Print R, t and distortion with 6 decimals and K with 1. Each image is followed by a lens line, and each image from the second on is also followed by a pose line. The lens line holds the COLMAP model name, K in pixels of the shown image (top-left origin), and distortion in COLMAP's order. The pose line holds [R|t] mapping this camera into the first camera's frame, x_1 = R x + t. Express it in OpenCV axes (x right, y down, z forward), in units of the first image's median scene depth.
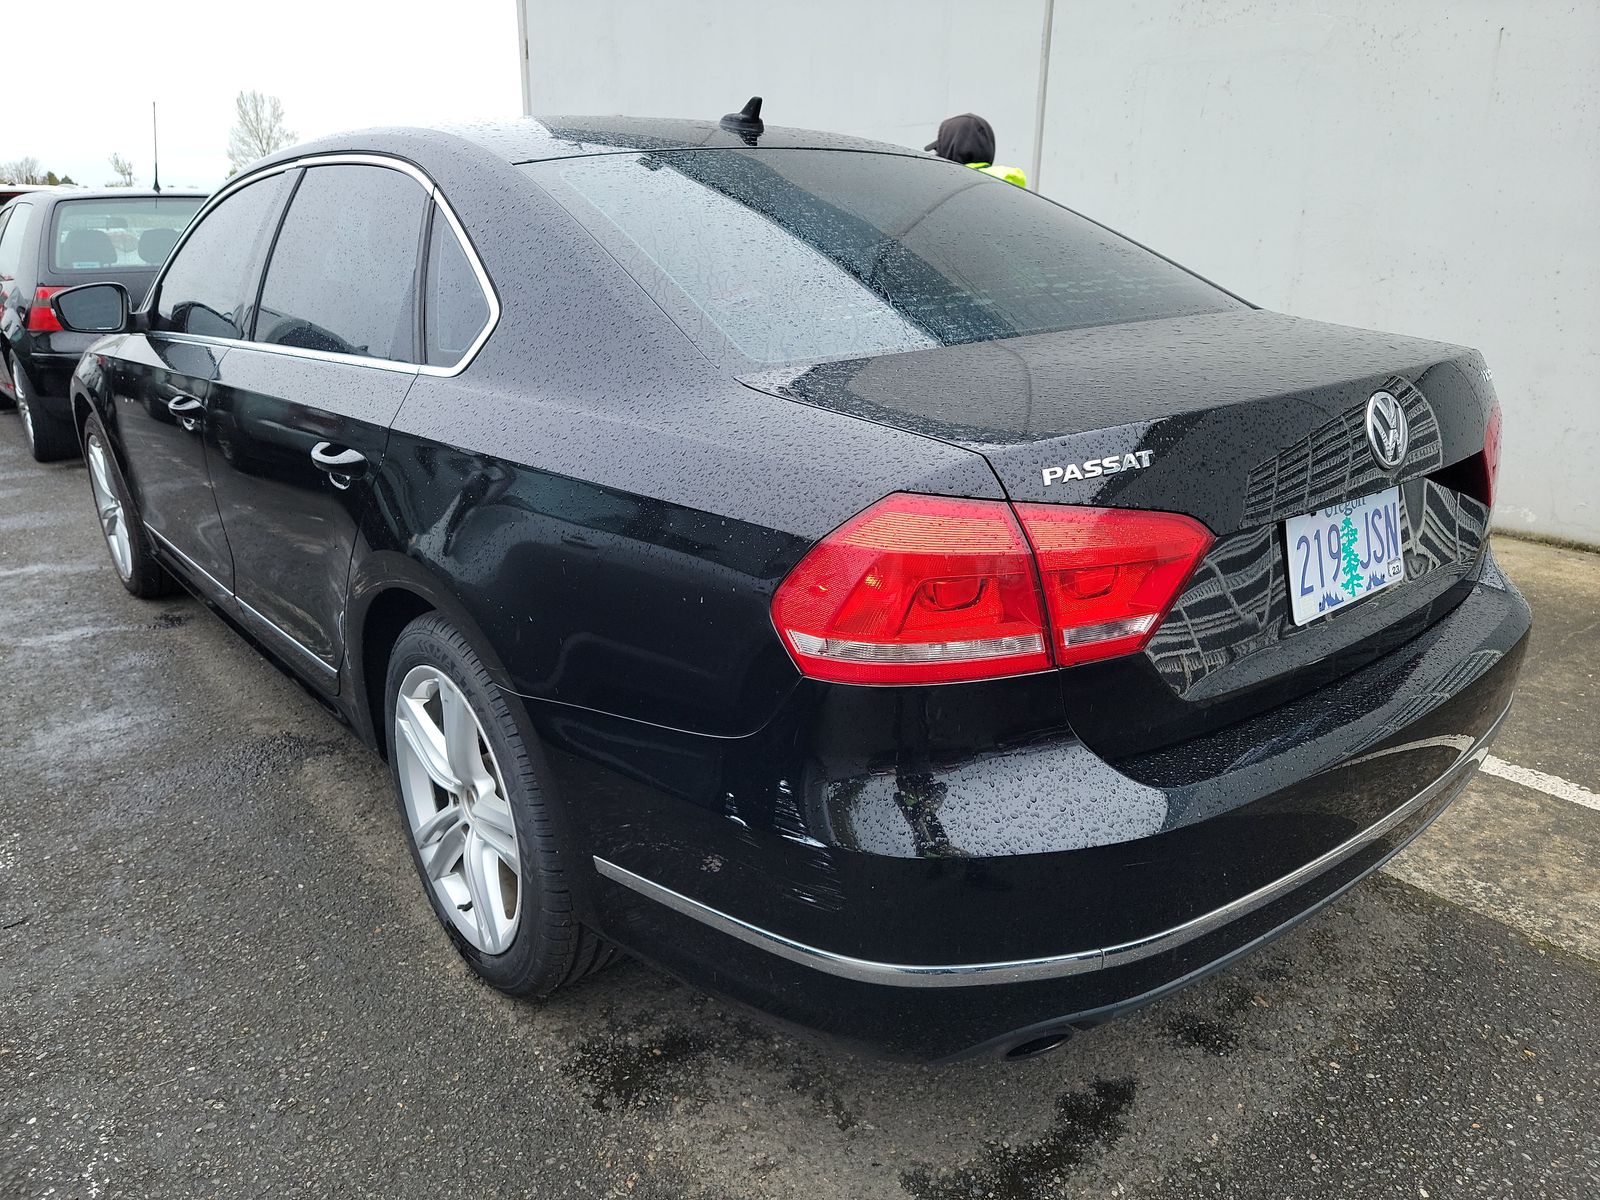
lens RADIAL K [[1122.0, 0, 800.0], [0, 1122.0, 600.0], [0, 0, 1]] dist [0.034381, -0.006616]
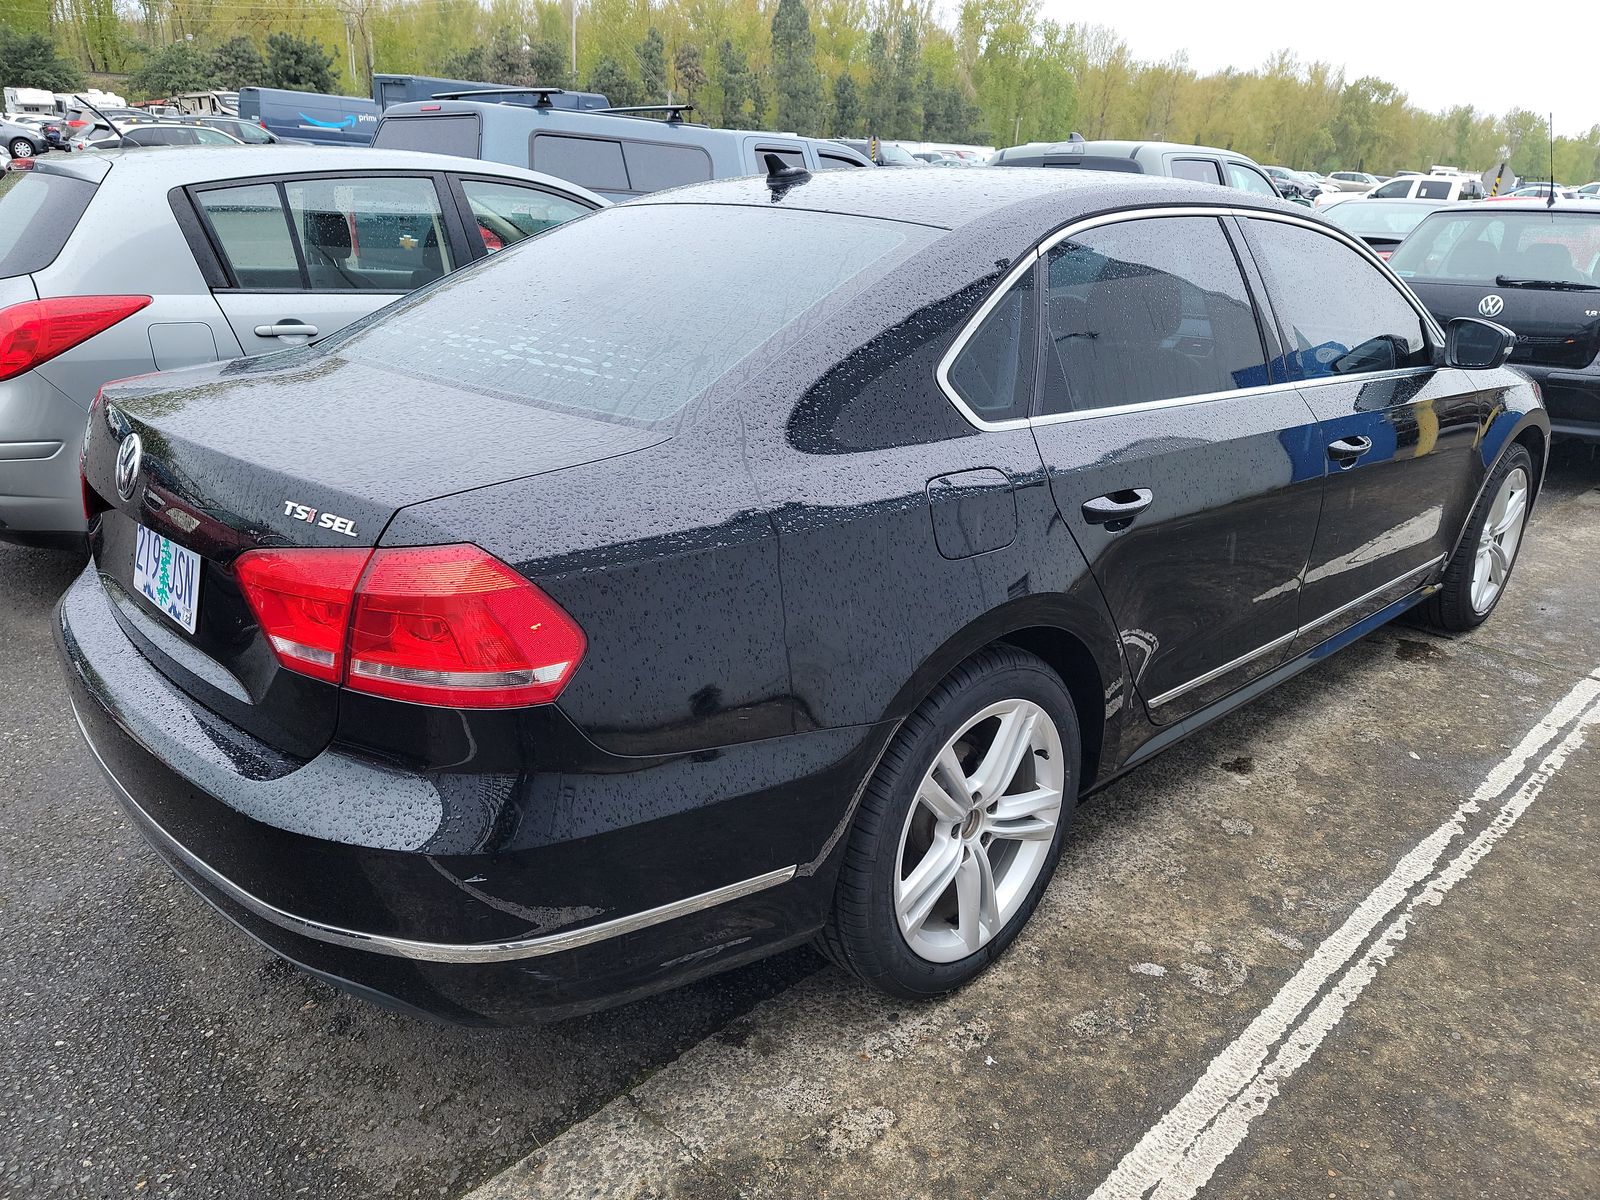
lens RADIAL K [[1122.0, 0, 800.0], [0, 1122.0, 600.0], [0, 0, 1]] dist [0.034381, -0.006616]
pose [[0.076342, 0.351235, -0.933170, 1.645689], [-0.344842, 0.887447, 0.305814, -0.599572], [0.935551, 0.298449, 0.188870, 1.405803]]
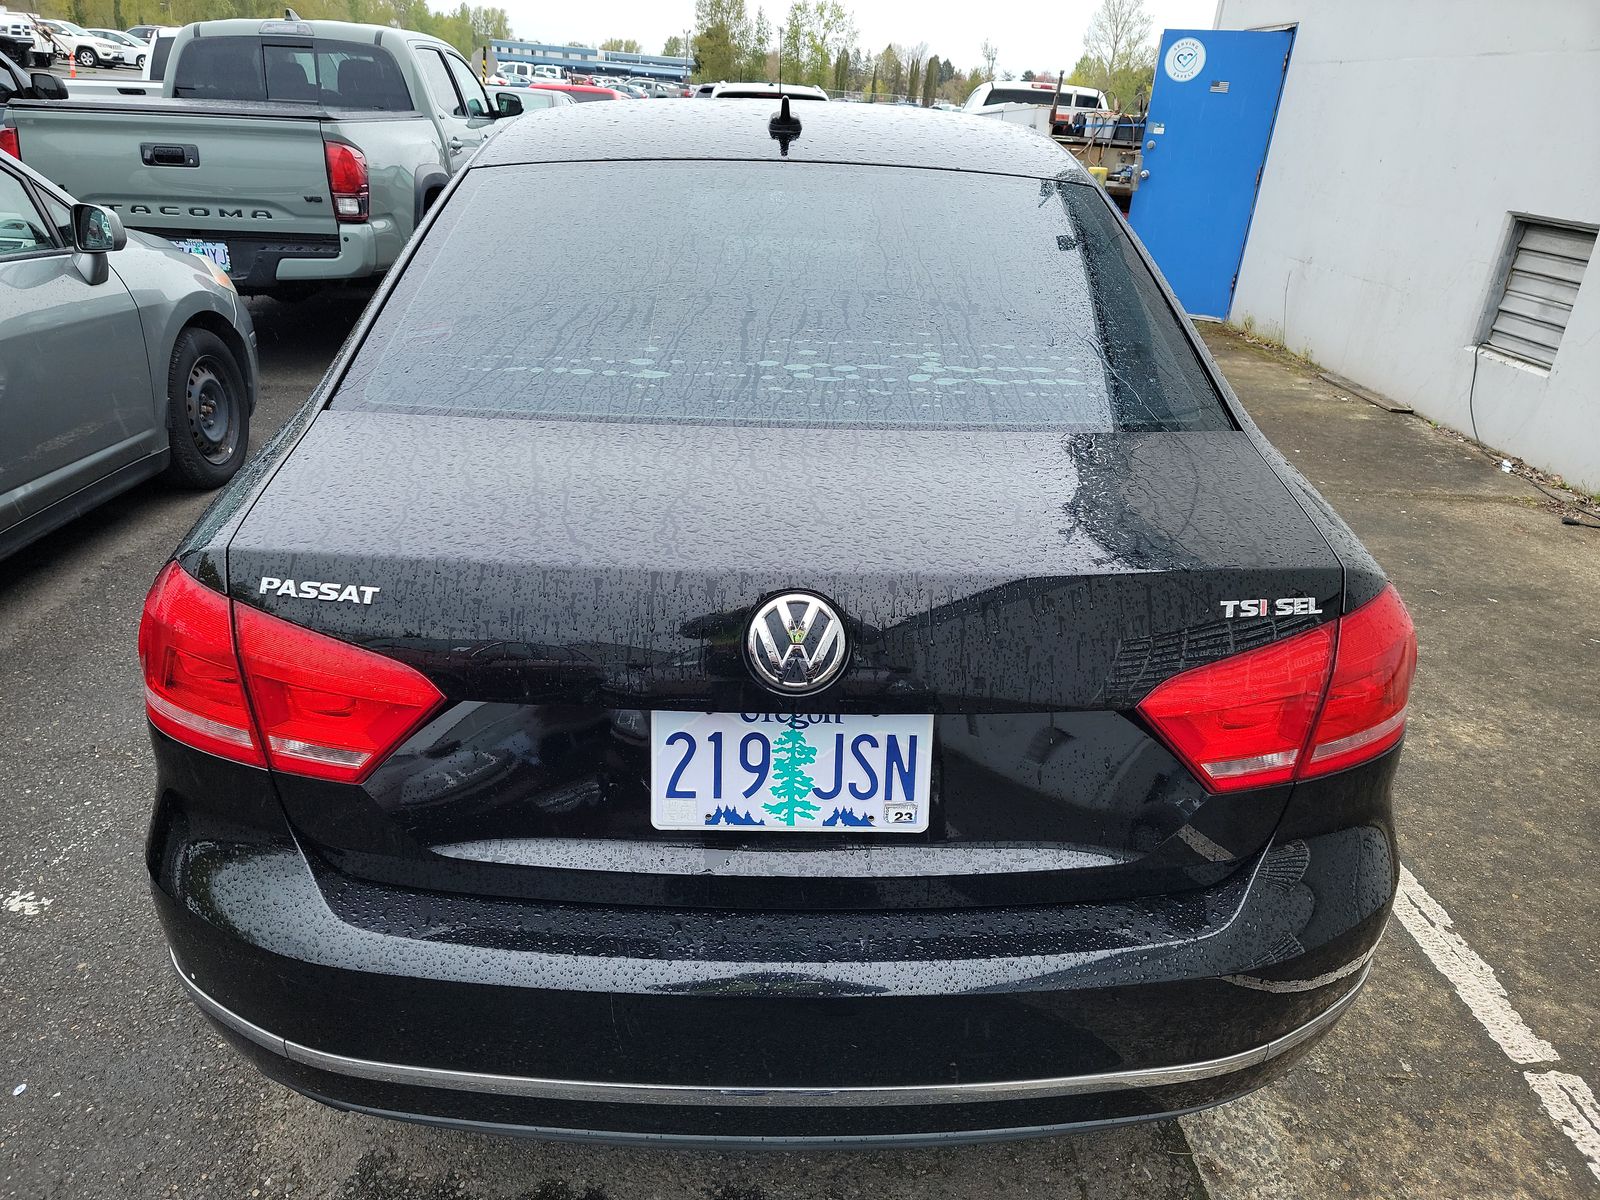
lens RADIAL K [[1122.0, 0, 800.0], [0, 1122.0, 600.0], [0, 0, 1]] dist [0.034381, -0.006616]
pose [[0.782329, 0.288064, -0.552250, 0.900575], [-0.239605, 0.957585, 0.160064, -0.290767], [0.574935, 0.007100, 0.818168, 0.345246]]
